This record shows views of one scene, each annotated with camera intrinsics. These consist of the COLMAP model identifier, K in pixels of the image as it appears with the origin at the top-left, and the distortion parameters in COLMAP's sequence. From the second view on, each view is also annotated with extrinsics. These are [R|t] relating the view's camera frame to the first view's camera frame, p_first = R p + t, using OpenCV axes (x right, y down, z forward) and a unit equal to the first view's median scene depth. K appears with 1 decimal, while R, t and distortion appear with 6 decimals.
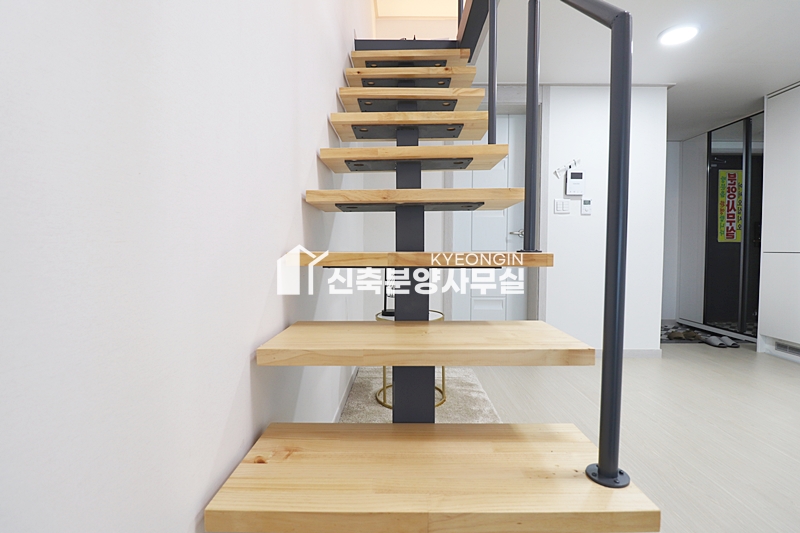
lens RADIAL K [[371.3, 0, 402.9], [0, 371.3, 262.2], [0, 0, 1]] dist [-0.026087, -0.000450]
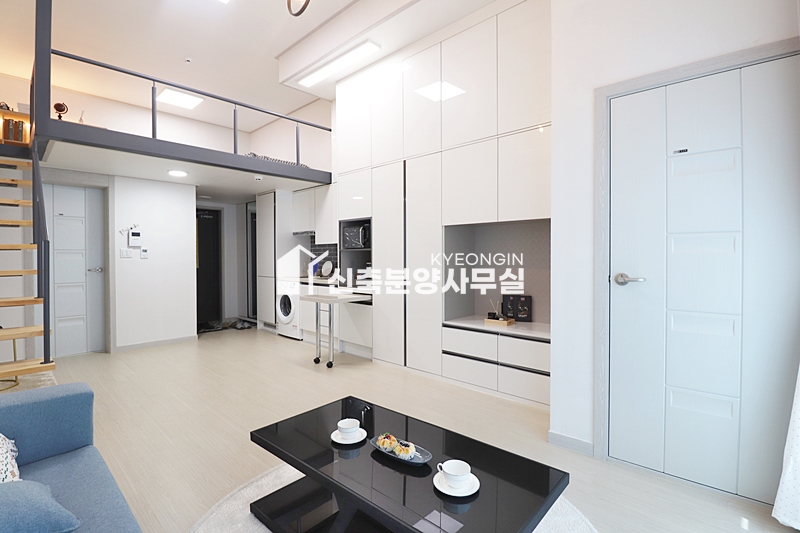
lens RADIAL K [[371.3, 0, 402.9], [0, 371.3, 262.2], [0, 0, 1]] dist [-0.026087, -0.000450]
pose [[0.668325, -0.013367, 0.743749, 0.060229], [0.028752, 0.999556, -0.007872, -0.066950], [-0.743314, 0.026645, 0.668412, -0.915279]]
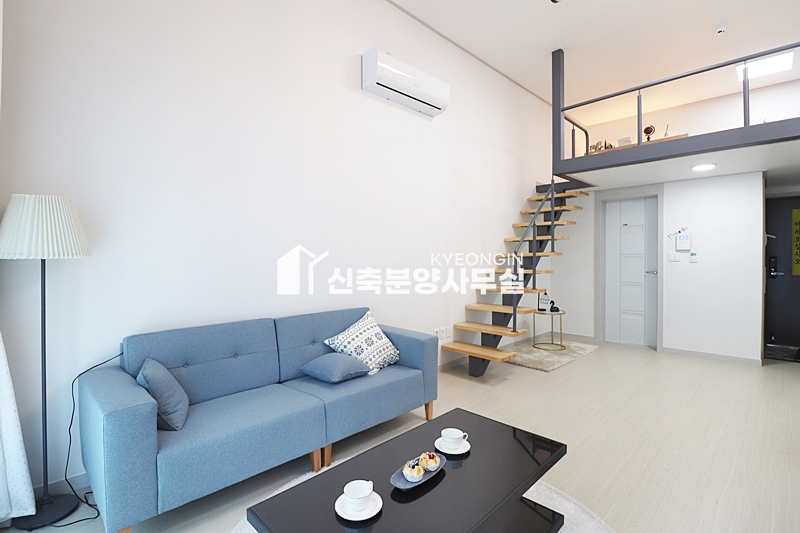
lens RADIAL K [[371.3, 0, 402.9], [0, 371.3, 262.2], [0, 0, 1]] dist [-0.026087, -0.000450]
pose [[0.703792, 0.011245, -0.710317, 0.727001], [-0.026035, 0.999611, -0.009970, -0.083377], [0.709928, 0.025510, 0.703812, -0.931405]]
